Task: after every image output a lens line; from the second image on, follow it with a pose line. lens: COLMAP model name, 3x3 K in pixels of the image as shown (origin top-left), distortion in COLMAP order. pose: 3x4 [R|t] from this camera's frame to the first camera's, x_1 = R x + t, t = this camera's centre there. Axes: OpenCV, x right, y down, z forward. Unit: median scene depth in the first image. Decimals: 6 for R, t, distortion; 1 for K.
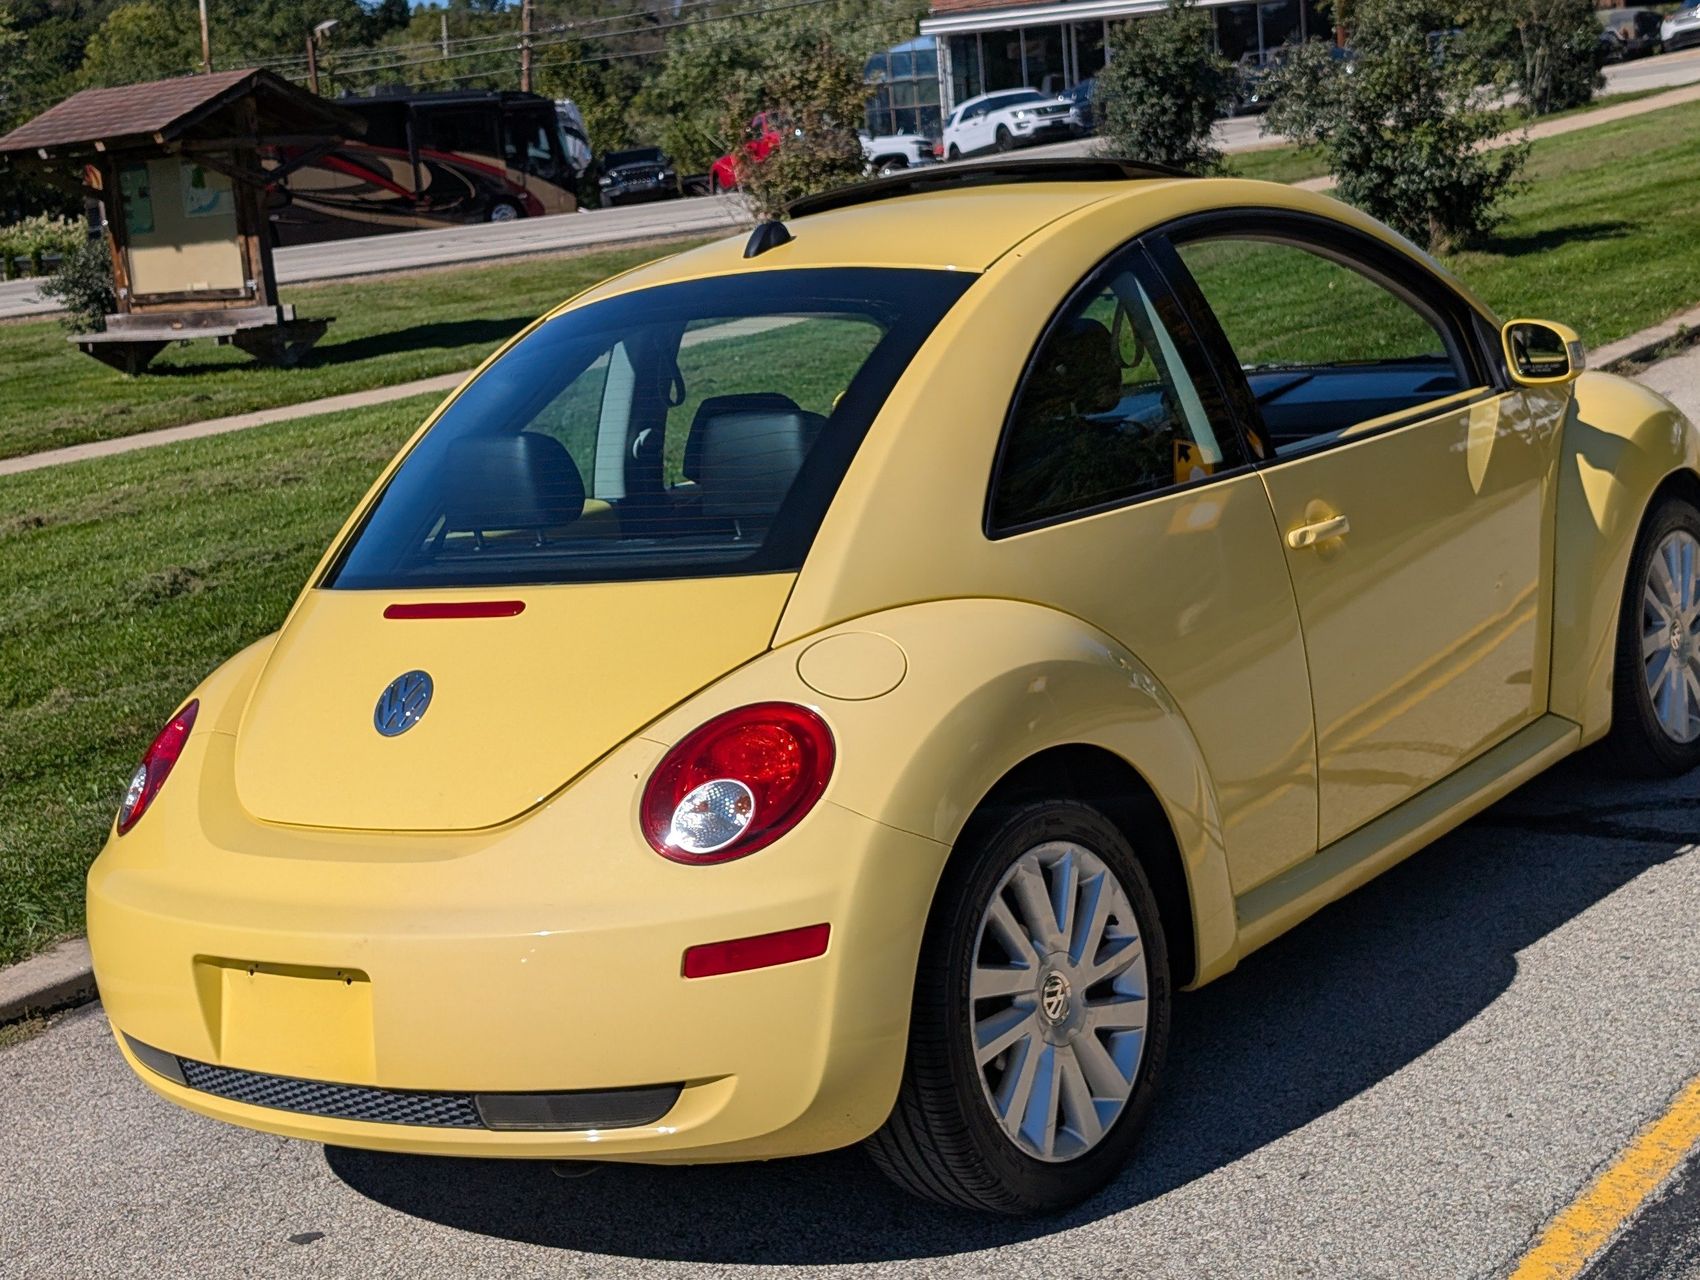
lens RADIAL K [[2912.5, 0, 889.8], [0, 2912.5, 644.7], [0, 0, 1]] dist [0.310590, -1.916307]
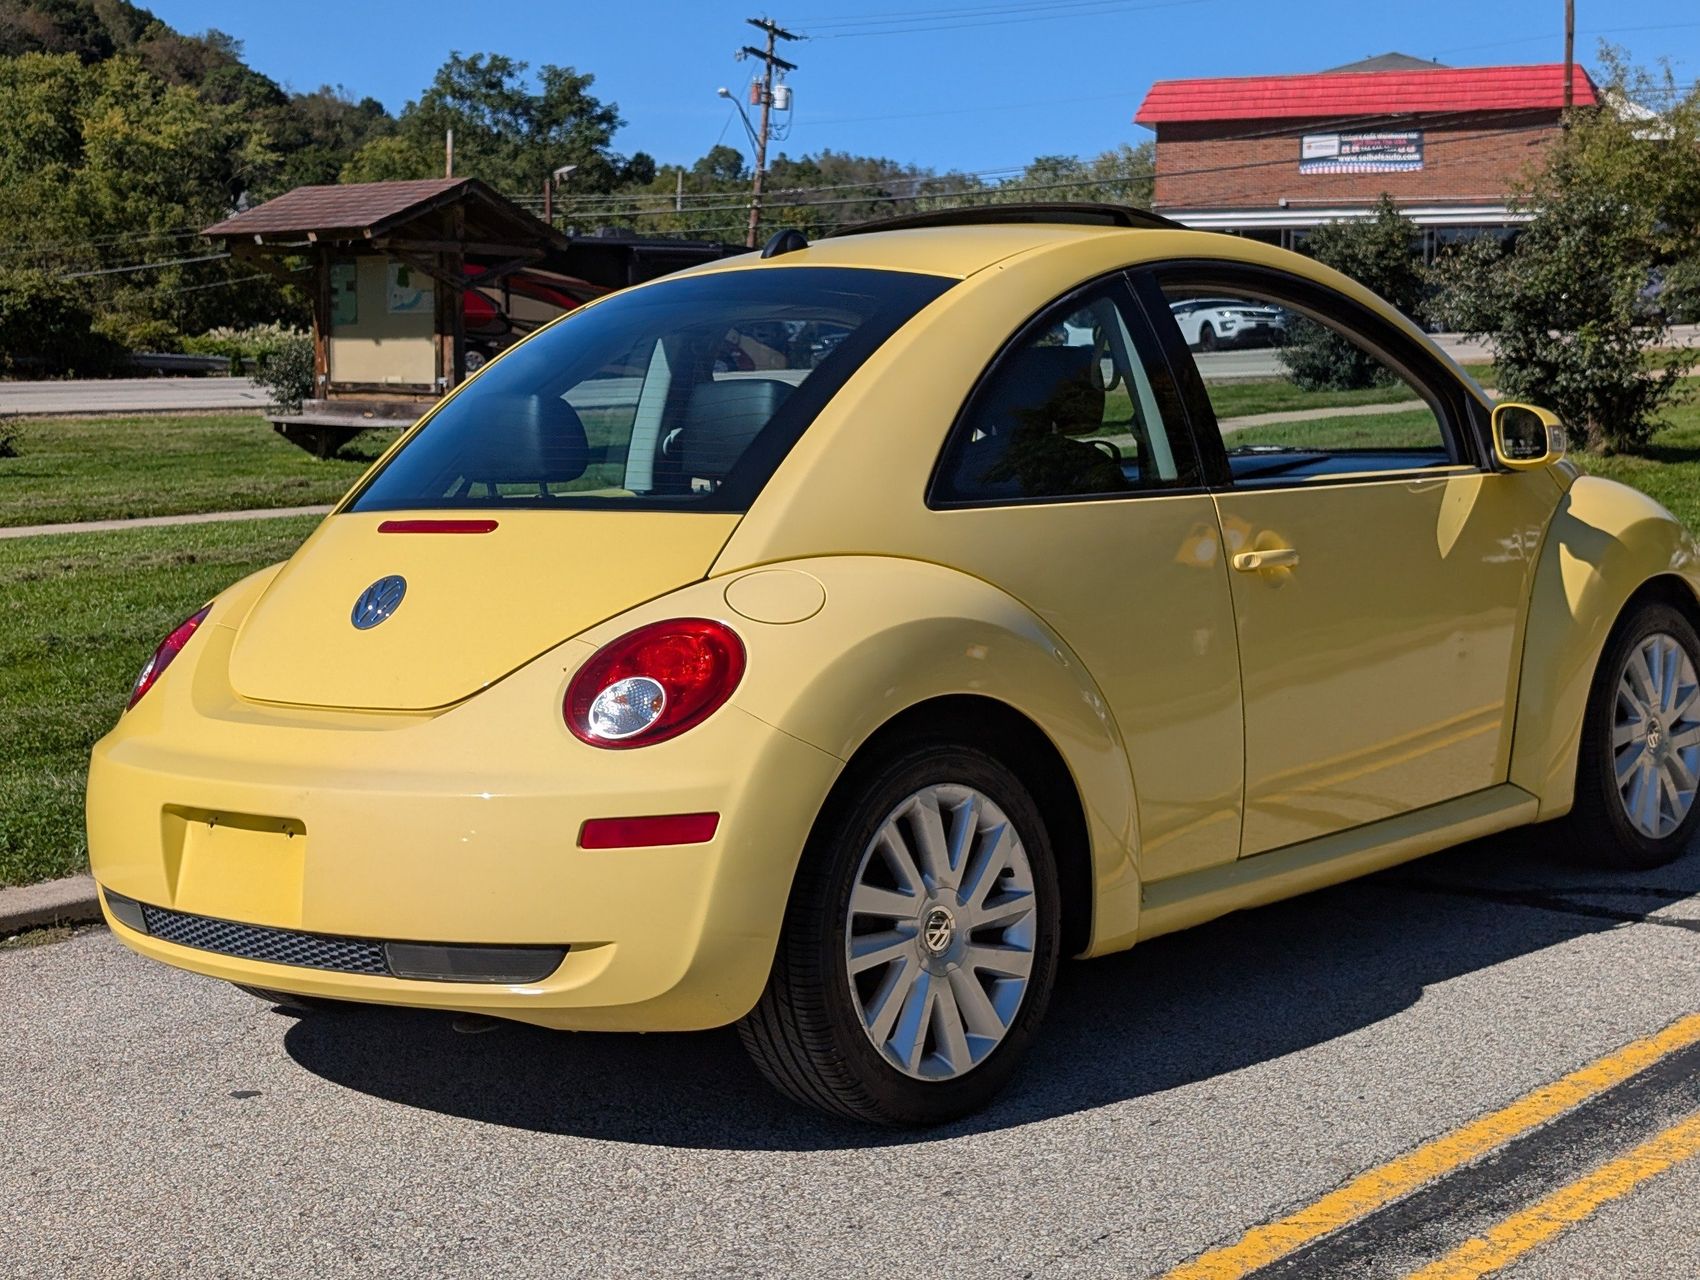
lens RADIAL K [[2919.5, 0, 850.0], [0, 2919.5, 640.0], [0, 0, 1]] dist [0.278289, -1.473364]
pose [[0.991563, 0.099026, -0.083642, 0.074658], [-0.104432, 0.992539, -0.062938, 0.061787], [0.076785, 0.071142, 0.994506, -0.057219]]
